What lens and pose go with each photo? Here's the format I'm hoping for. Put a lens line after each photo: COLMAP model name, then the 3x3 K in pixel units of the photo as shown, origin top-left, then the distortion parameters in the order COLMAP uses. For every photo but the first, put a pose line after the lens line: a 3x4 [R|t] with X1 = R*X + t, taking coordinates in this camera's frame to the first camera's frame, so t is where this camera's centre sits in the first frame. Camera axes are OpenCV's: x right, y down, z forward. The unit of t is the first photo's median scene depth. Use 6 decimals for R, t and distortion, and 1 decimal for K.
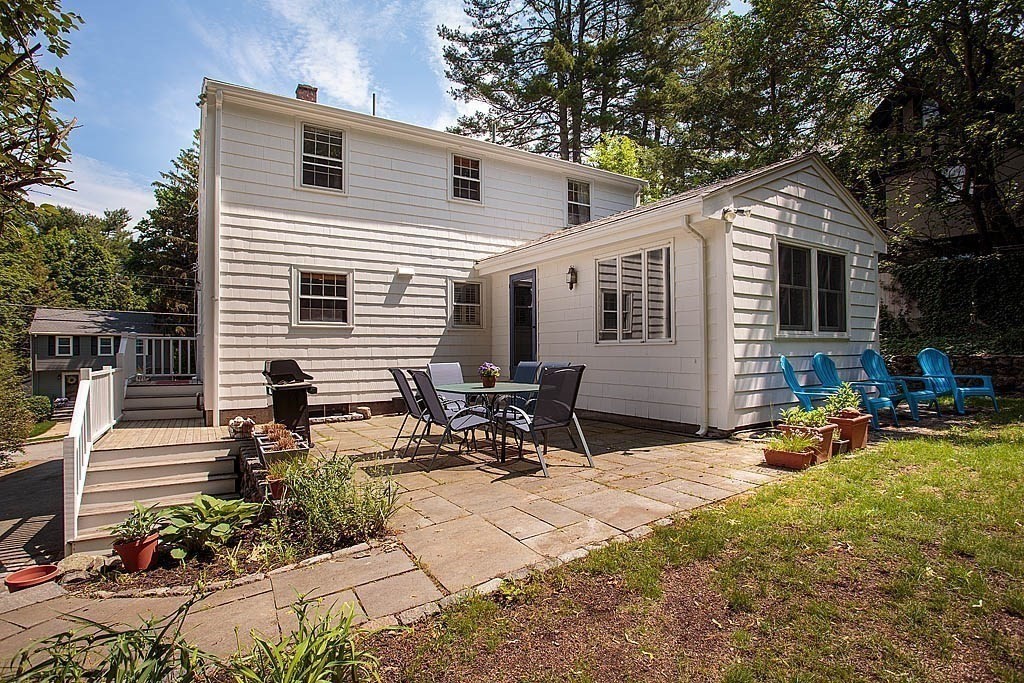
lens RADIAL K [[520.0, 0, 512.4], [0, 520.0, 341.8], [0, 0, 1]] dist [-0.005370, -0.000318]
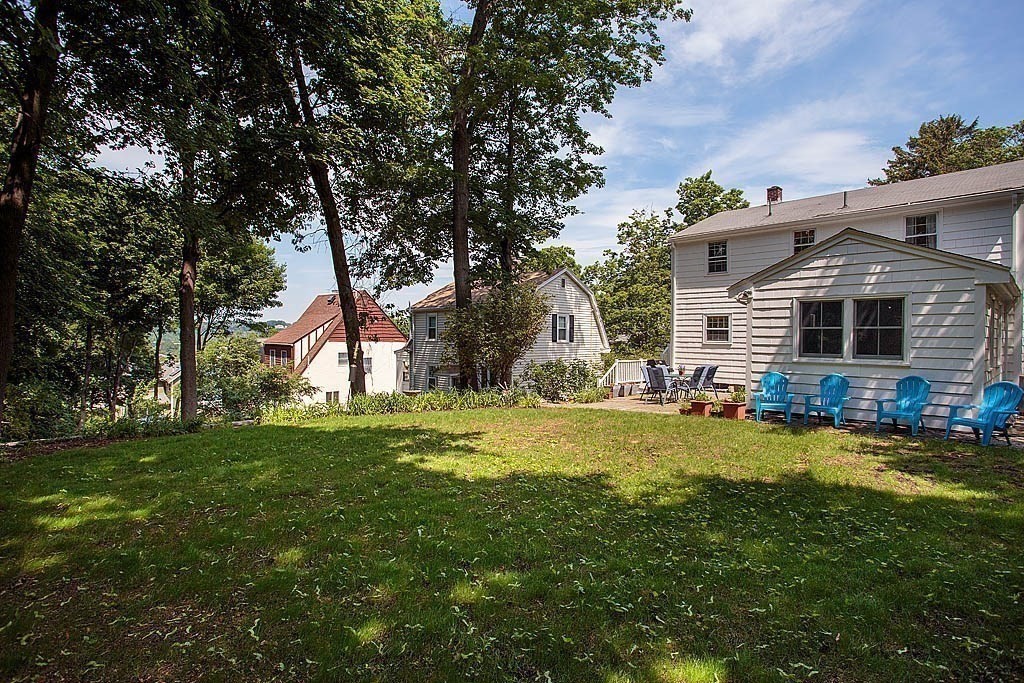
lens RADIAL K [[520.0, 0, 512.2], [0, 520.0, 340.1], [0, 0, 1]] dist [-0.005370, -0.000318]
pose [[0.178099, 0.014040, -0.983912, 1.519389], [0.006791, 0.999857, 0.015497, -0.082389], [0.983989, -0.009442, 0.177978, -0.120533]]
